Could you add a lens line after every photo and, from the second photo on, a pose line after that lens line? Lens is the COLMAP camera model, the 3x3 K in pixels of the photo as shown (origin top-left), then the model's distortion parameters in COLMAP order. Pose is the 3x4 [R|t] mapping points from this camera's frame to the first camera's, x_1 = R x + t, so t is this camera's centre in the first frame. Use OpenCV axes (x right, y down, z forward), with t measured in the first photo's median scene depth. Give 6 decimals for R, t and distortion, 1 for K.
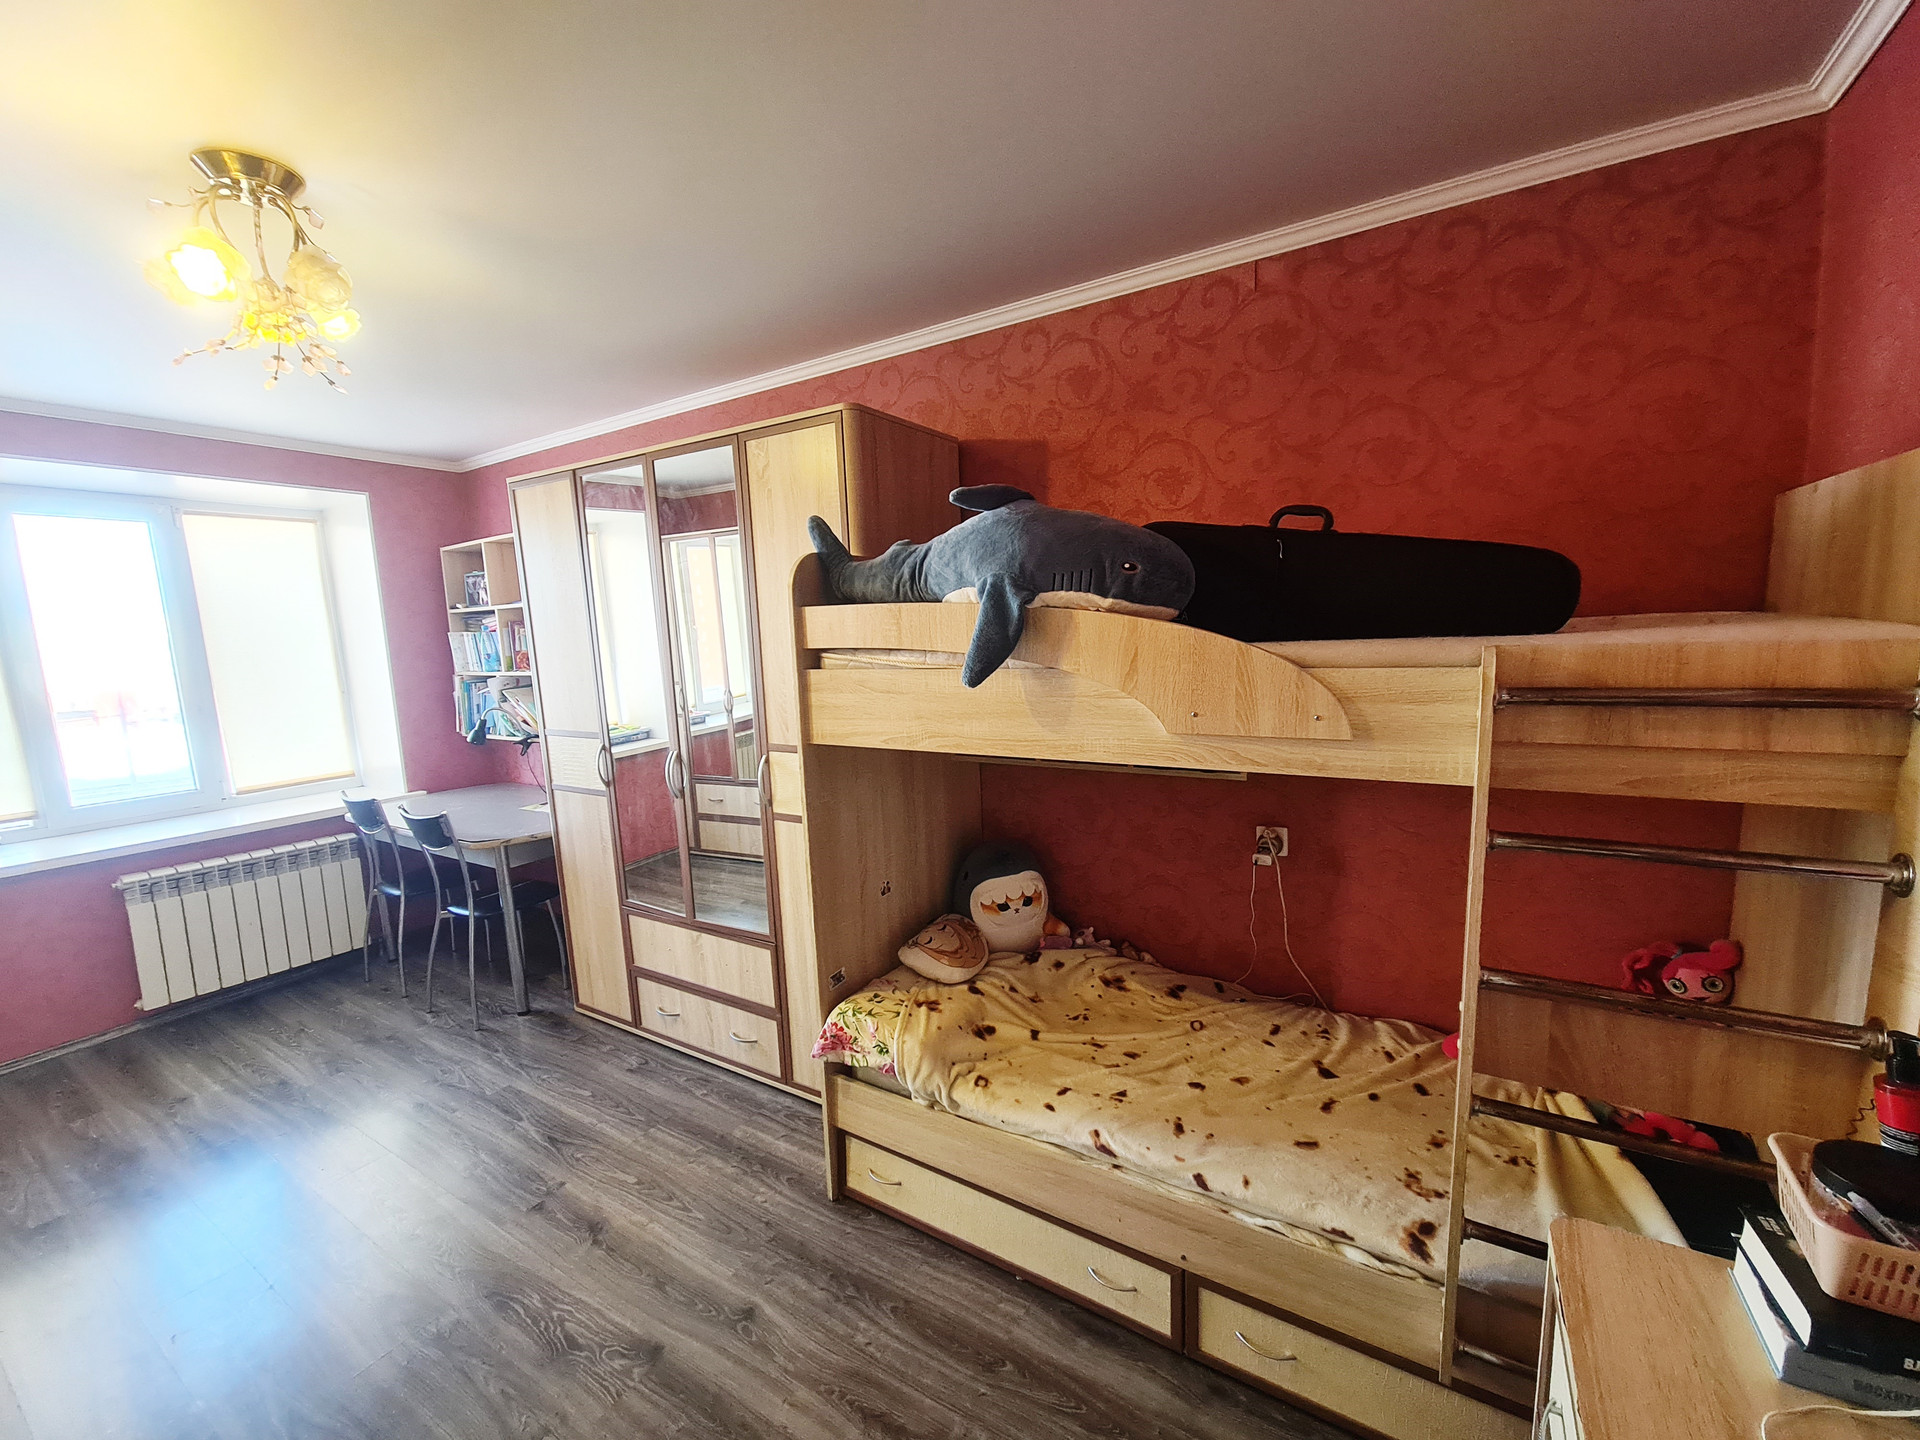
lens RADIAL K [[784.1, 0, 962.2], [0, 784.1, 724.7], [0, 0, 1]] dist [0.000226, -0.002009]
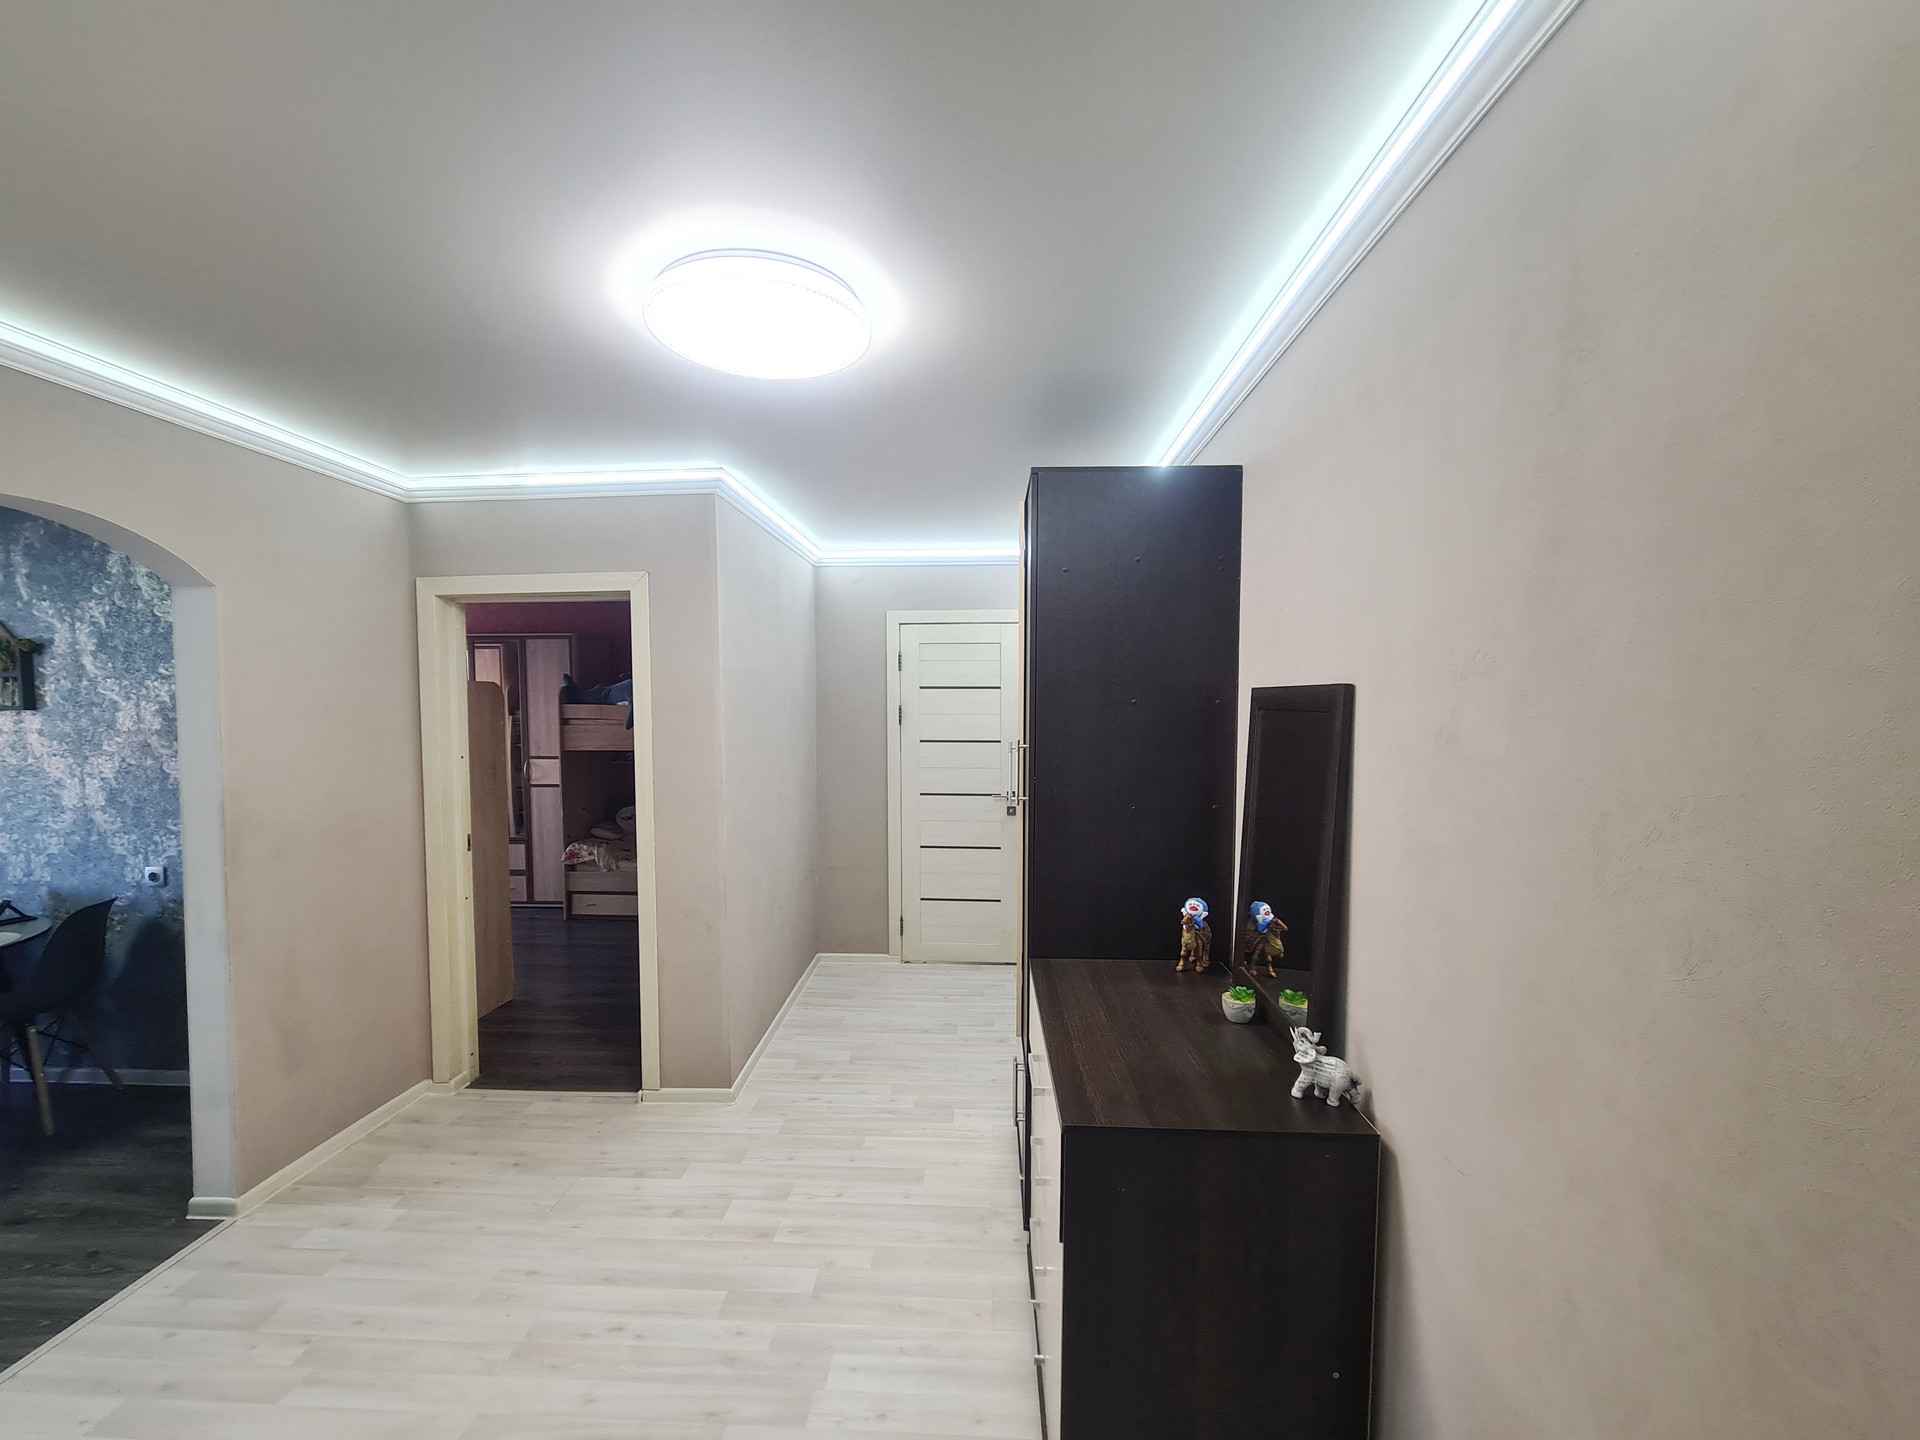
lens RADIAL K [[784.1, 0, 956.4], [0, 784.1, 737.5], [0, 0, 1]] dist [0.000226, -0.002009]
pose [[0.877736, 0.007124, 0.479092, -0.299874], [0.033465, 0.996536, -0.076128, 0.240235], [-0.477975, 0.082853, 0.874457, -2.194530]]
